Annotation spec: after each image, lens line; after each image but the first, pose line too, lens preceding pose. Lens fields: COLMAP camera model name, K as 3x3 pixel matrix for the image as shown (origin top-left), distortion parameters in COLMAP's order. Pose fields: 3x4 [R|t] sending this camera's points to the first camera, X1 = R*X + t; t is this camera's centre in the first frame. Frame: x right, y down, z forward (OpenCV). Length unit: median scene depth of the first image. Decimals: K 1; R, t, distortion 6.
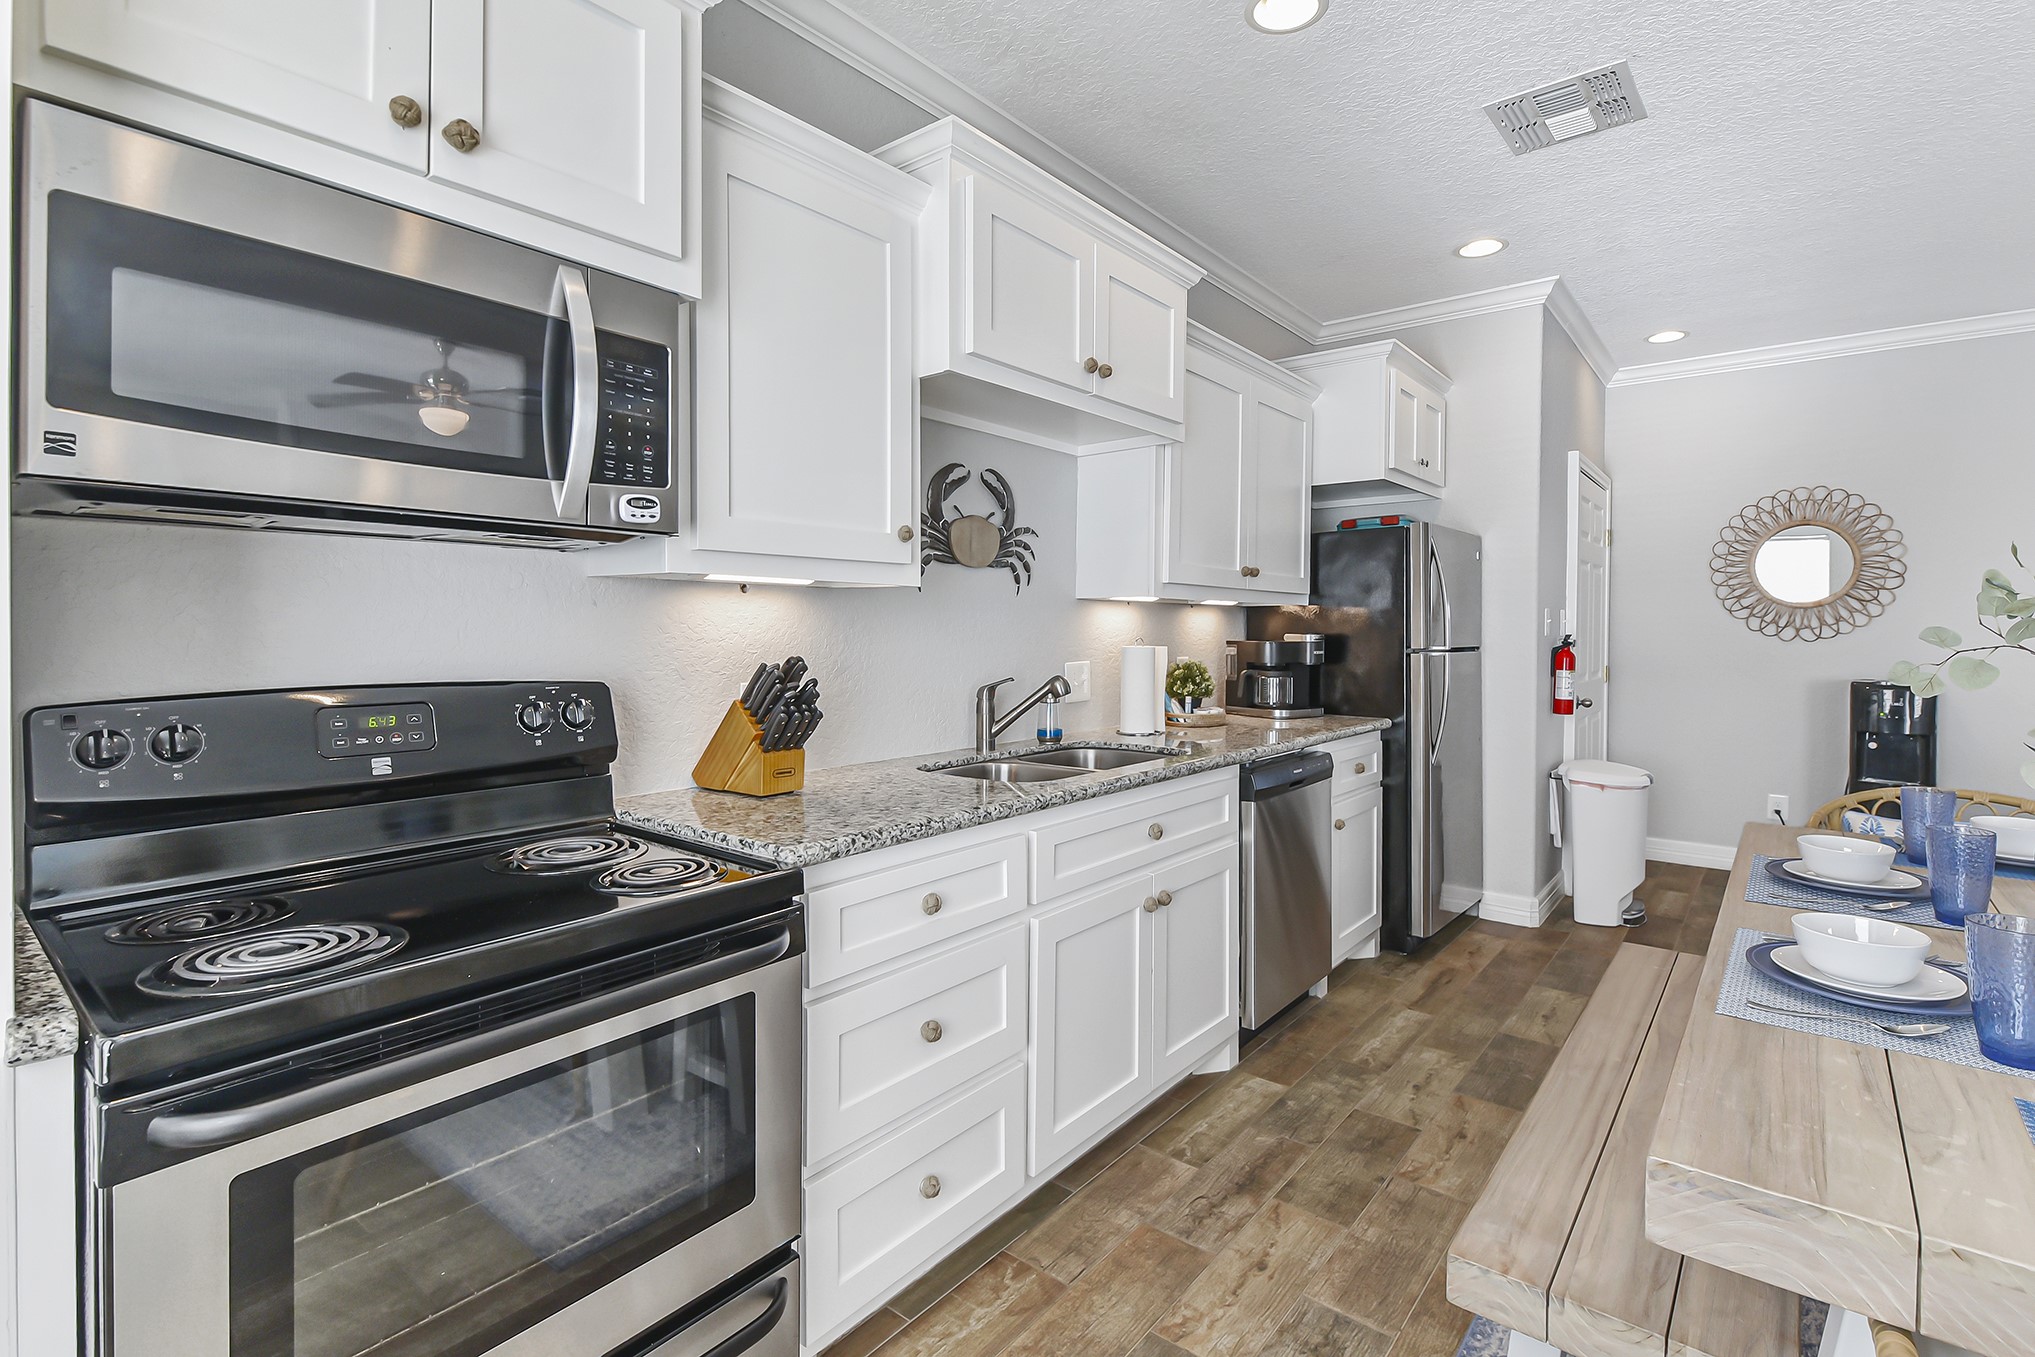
lens RADIAL K [[942.3, 0, 1044.2], [0, 942.3, 624.0], [0, 0, 1]] dist [-0.023539, -0.000195]
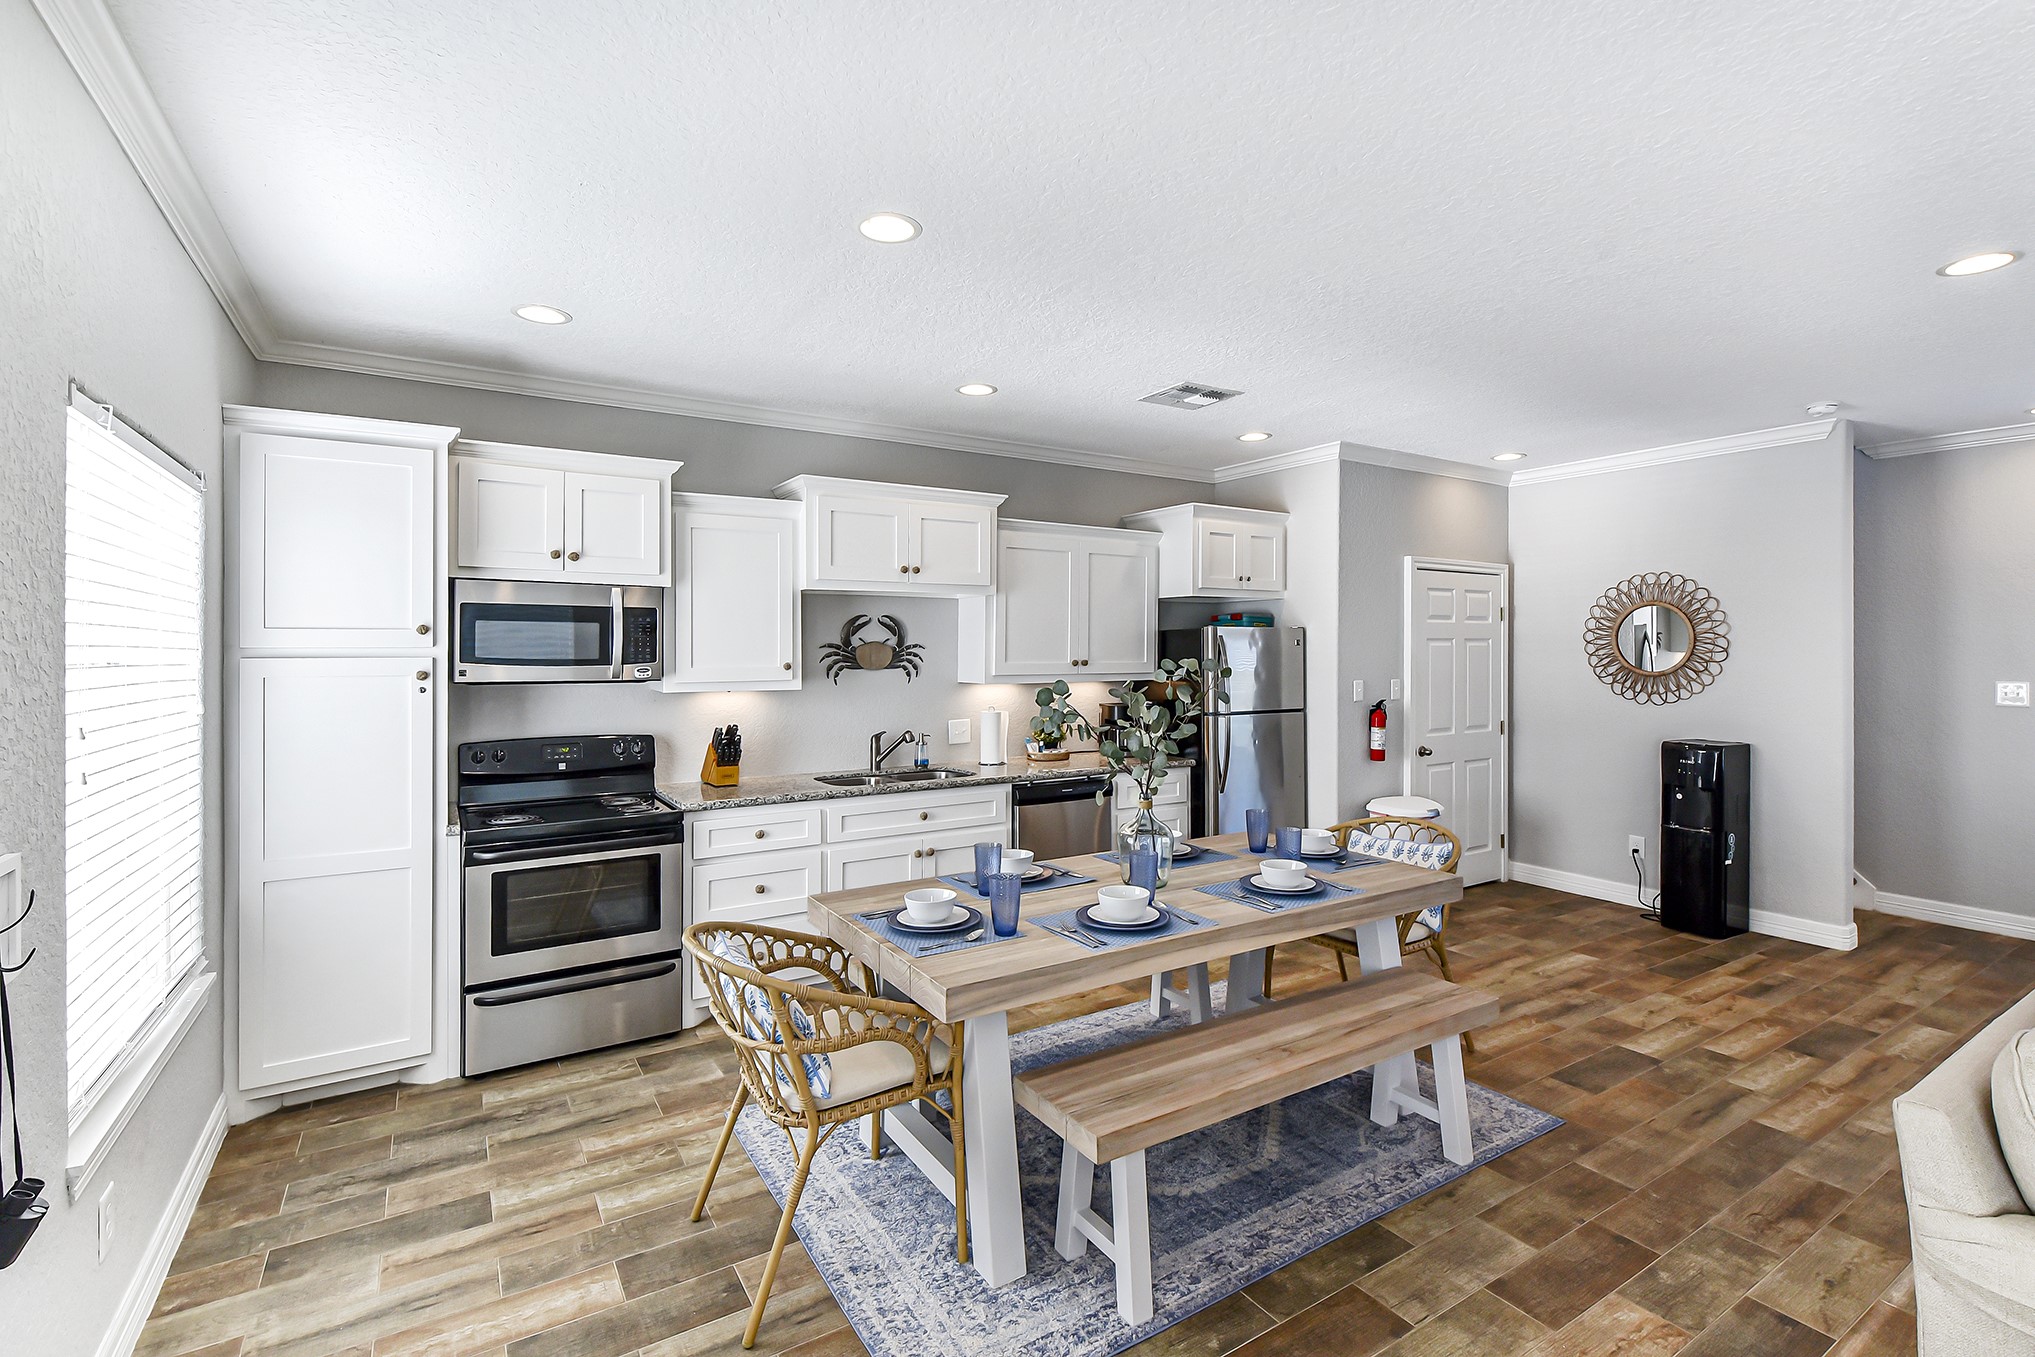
lens RADIAL K [[910.9, 0, 1016.9], [0, 910.9, 621.0], [0, 0, 1]] dist [-0.029513, -0.000316]
pose [[0.946614, -0.012658, -0.322121, 0.779755], [0.003990, 0.999612, -0.027558, -0.107986], [0.322345, 0.024801, 0.946297, -0.605635]]
